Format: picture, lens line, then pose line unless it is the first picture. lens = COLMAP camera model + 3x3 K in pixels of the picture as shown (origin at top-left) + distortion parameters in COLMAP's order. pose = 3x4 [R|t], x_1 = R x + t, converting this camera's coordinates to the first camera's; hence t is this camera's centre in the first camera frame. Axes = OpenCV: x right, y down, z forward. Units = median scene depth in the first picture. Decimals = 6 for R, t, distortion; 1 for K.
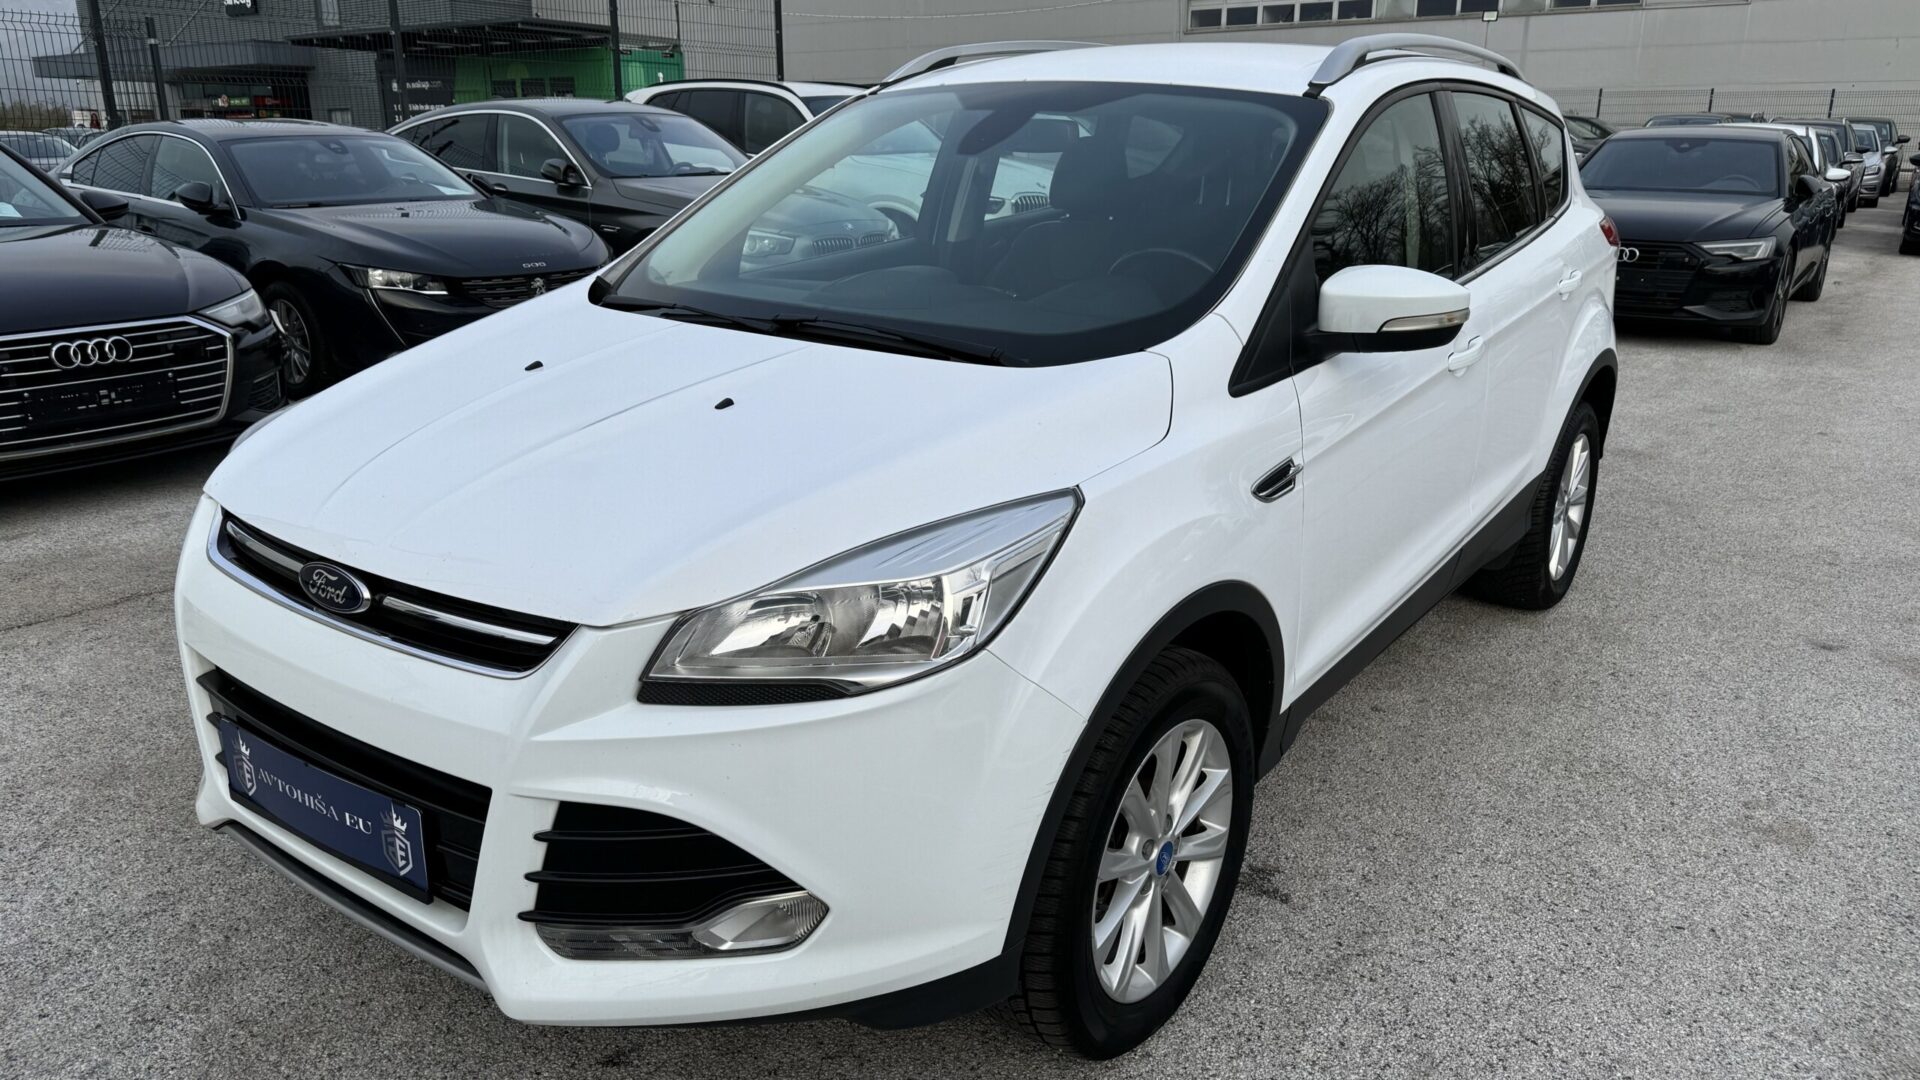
lens RADIAL K [[1356.6, 0, 976.6], [0, 1356.6, 545.7], [0, 0, 1]] dist [0.030821, -0.022335]
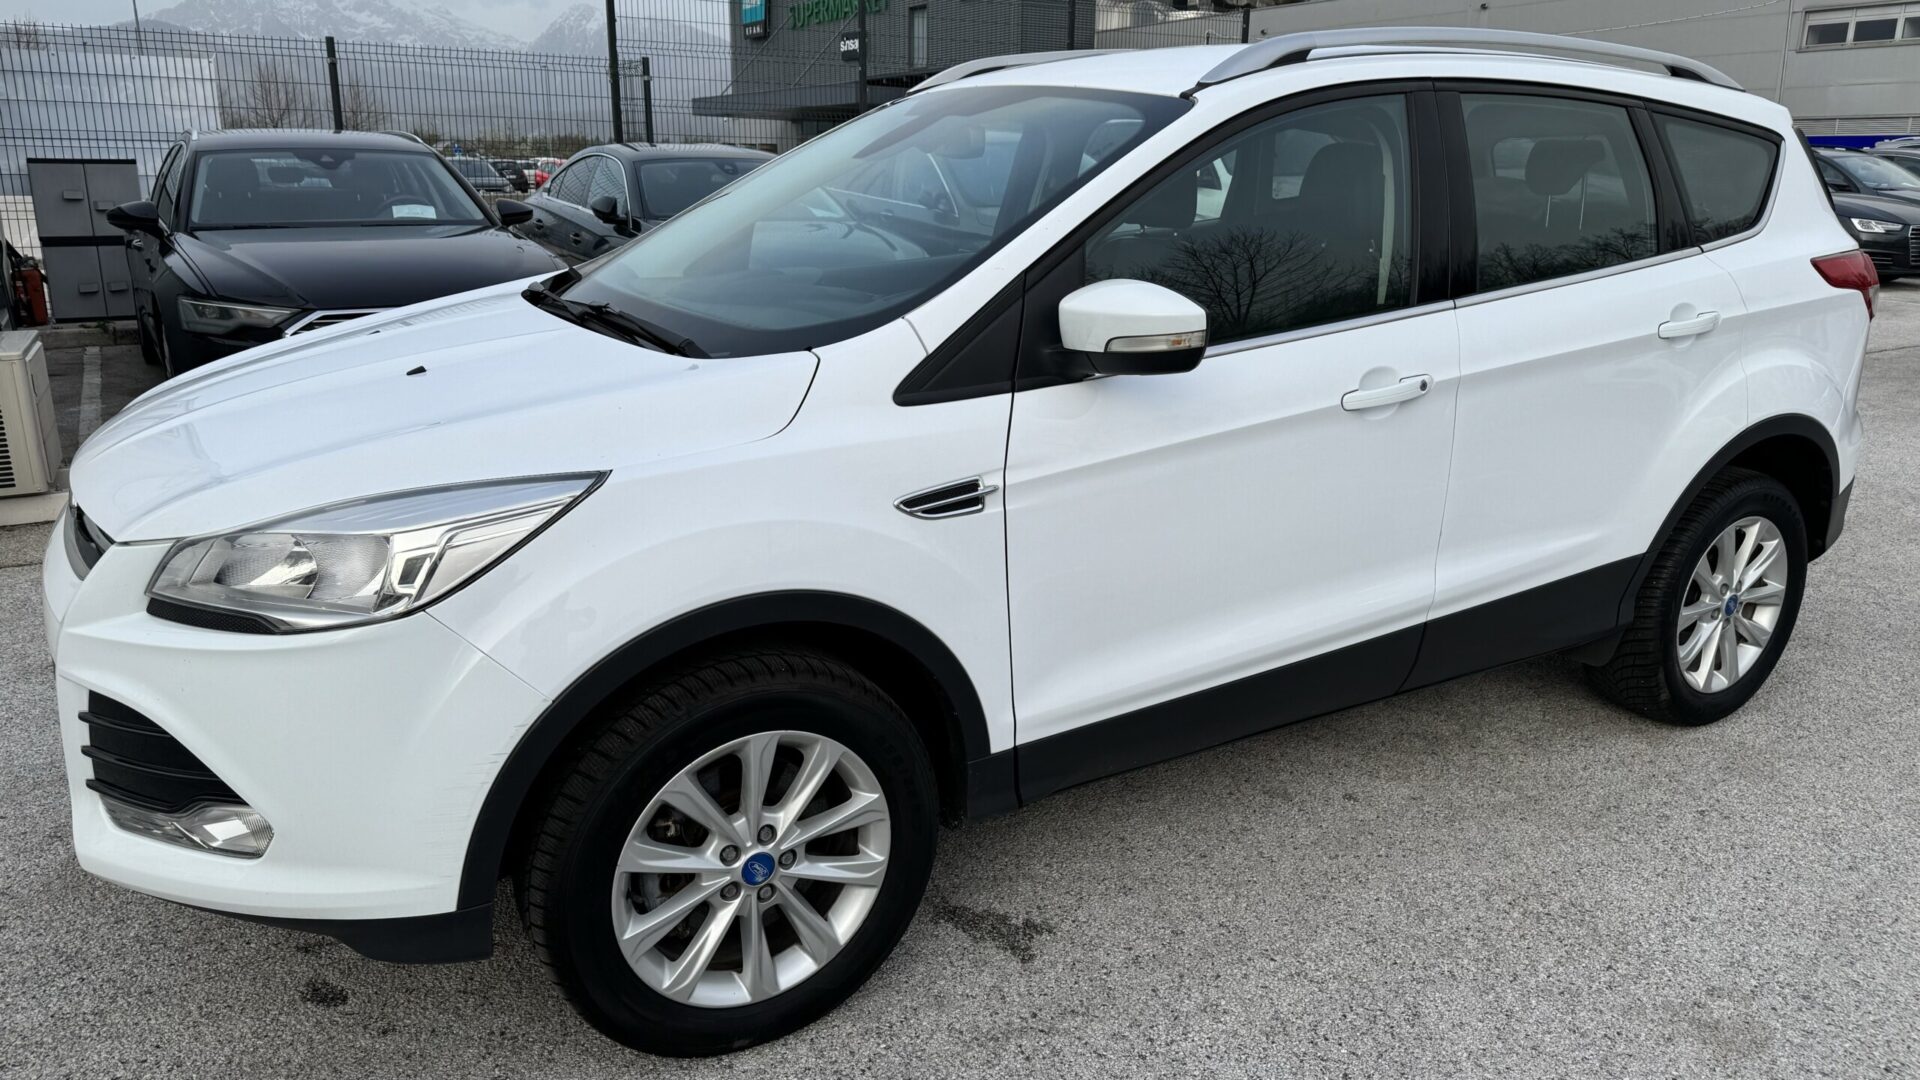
lens RADIAL K [[1356.6, 0, 974.6], [0, 1356.6, 546.8], [0, 0, 1]] dist [0.030821, -0.022335]
pose [[0.920265, 0.112798, -0.374684, 0.574622], [-0.120692, 0.992687, 0.002413, -0.019062], [0.372217, 0.043001, 0.927149, 0.132946]]
